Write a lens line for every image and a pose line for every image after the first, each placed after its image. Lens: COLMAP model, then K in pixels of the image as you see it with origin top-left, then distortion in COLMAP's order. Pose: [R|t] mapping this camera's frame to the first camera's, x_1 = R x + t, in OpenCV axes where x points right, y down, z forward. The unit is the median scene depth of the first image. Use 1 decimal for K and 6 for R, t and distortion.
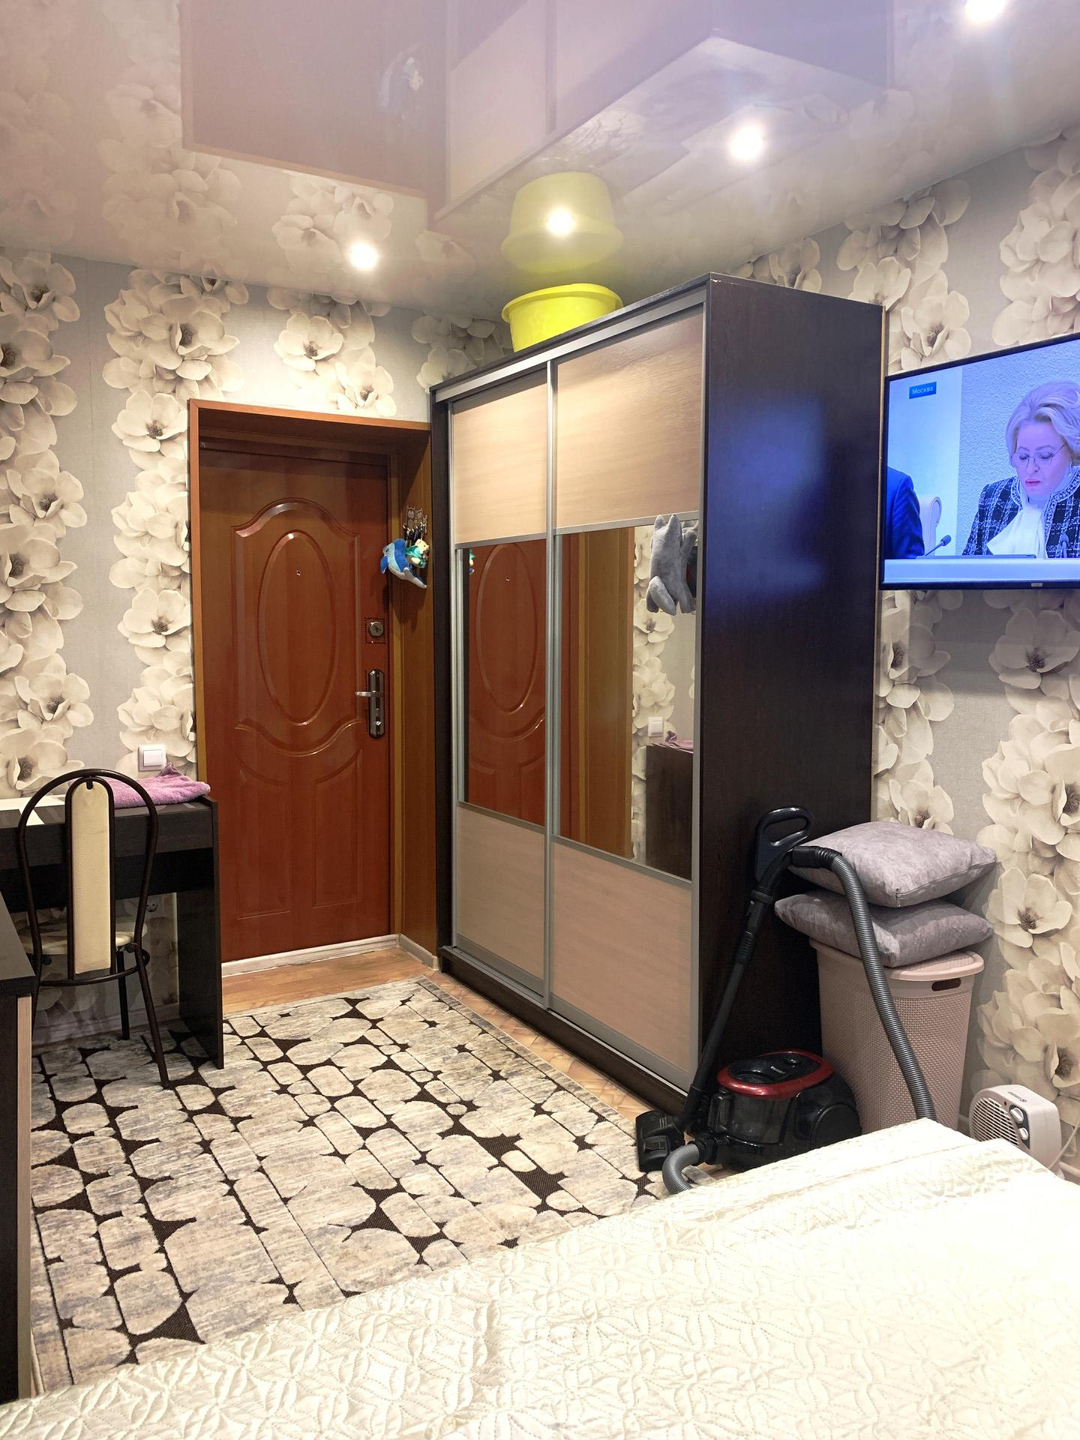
lens RADIAL K [[1092.6, 0, 545.6], [0, 1092.6, 724.3], [0, 0, 1]] dist [0.023684, -0.039557]
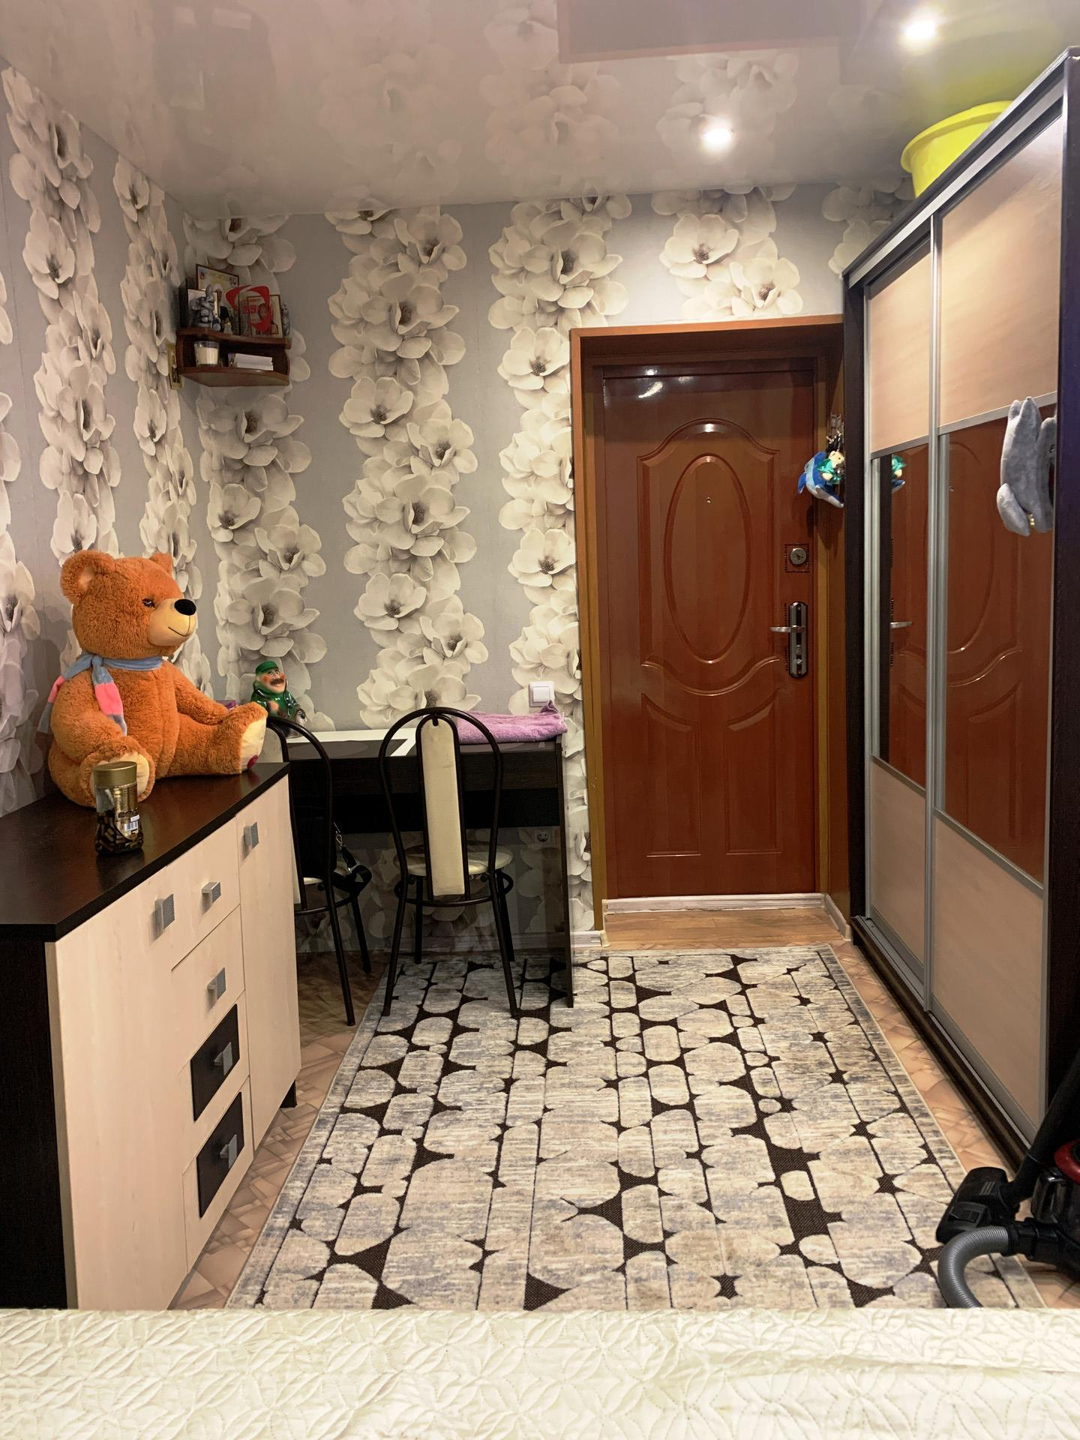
lens RADIAL K [[1092.6, 0, 534.2], [0, 1092.6, 722.0], [0, 0, 1]] dist [0.023684, -0.039557]
pose [[0.838464, 0.048063, -0.542834, 0.202912], [-0.009425, 0.997233, 0.073738, -0.020447], [0.544876, -0.056711, 0.836597, 0.152068]]
